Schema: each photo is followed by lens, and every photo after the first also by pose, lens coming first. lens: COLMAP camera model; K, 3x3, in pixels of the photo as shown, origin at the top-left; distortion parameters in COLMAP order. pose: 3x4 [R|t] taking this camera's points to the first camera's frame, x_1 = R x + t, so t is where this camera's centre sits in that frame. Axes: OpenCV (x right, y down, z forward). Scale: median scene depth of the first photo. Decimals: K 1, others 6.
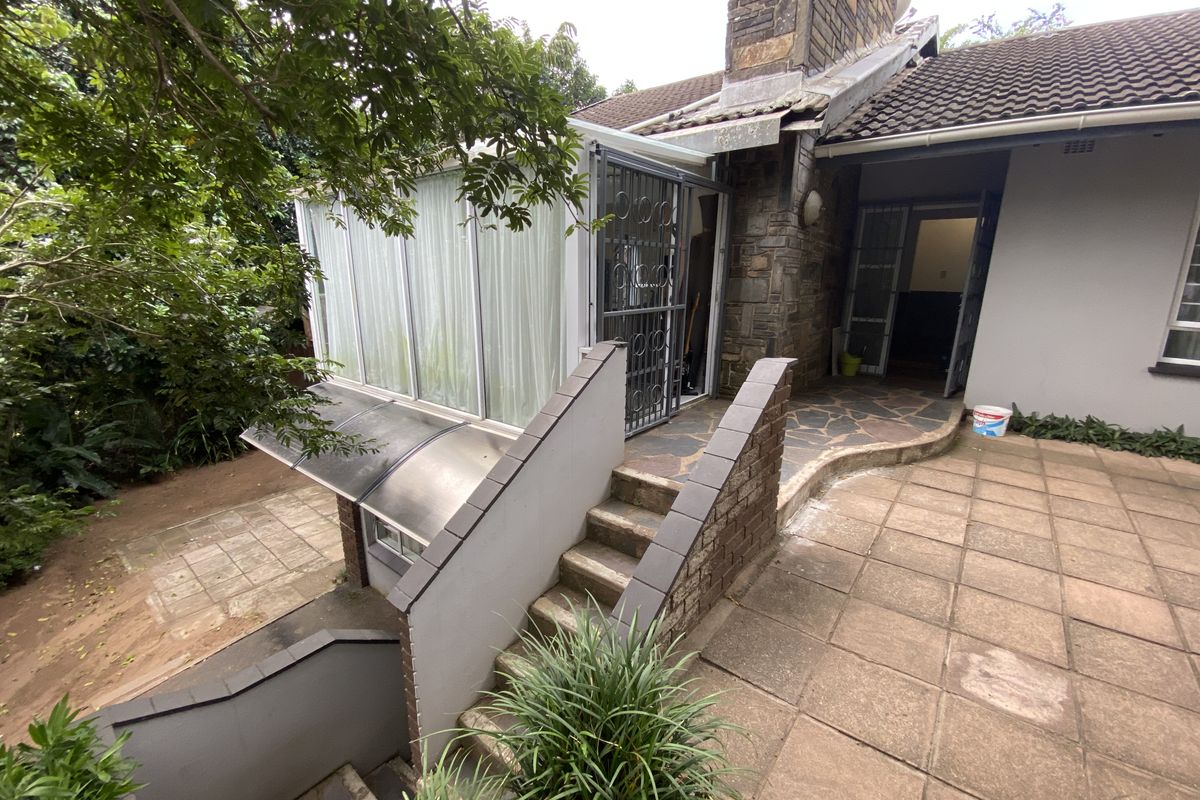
lens RADIAL K [[497.8, 0, 563.6], [0, 497.8, 402.4], [0, 0, 1]] dist [0.000892, -0.013200]
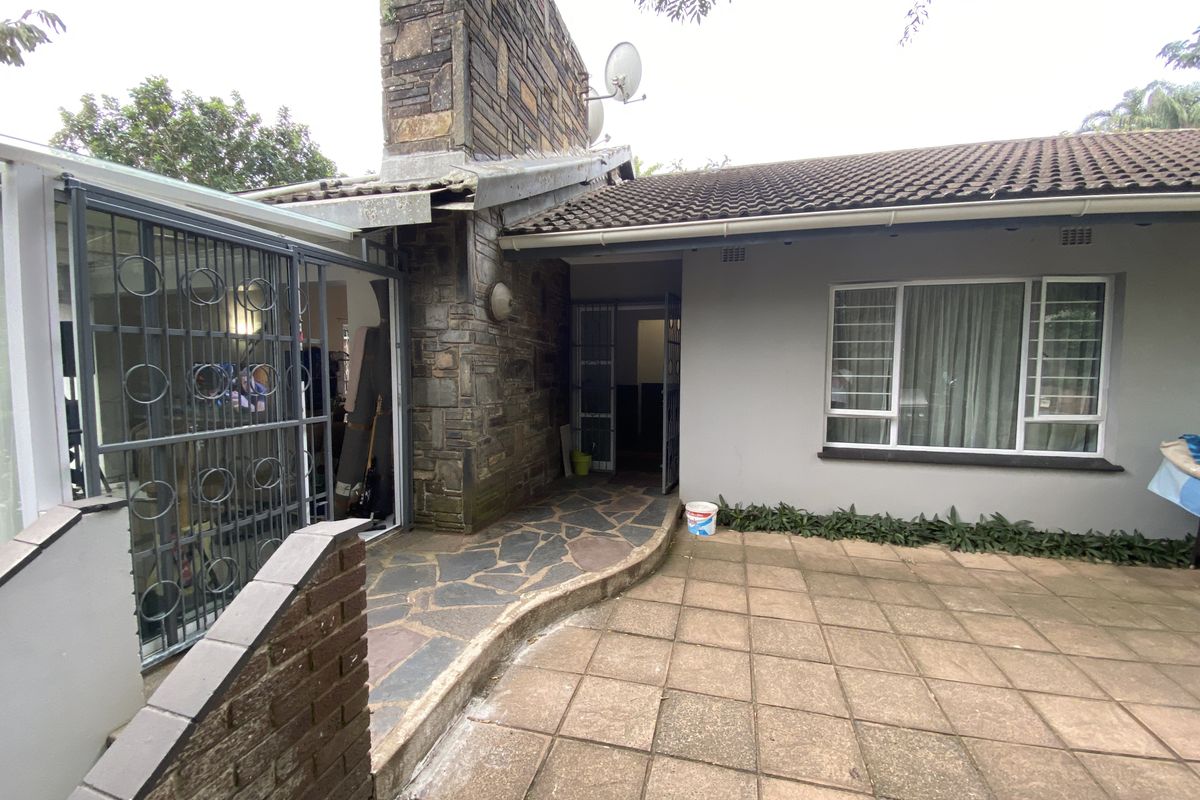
lens RADIAL K [[519.0, 0, 564.5], [0, 519.0, 397.6], [0, 0, 1]] dist [0.033342, -0.046564]
pose [[0.914433, -0.025815, 0.403912, 0.242900], [0.101557, 0.980671, -0.167243, -0.058684], [-0.391788, 0.193953, 0.899380, 0.163551]]
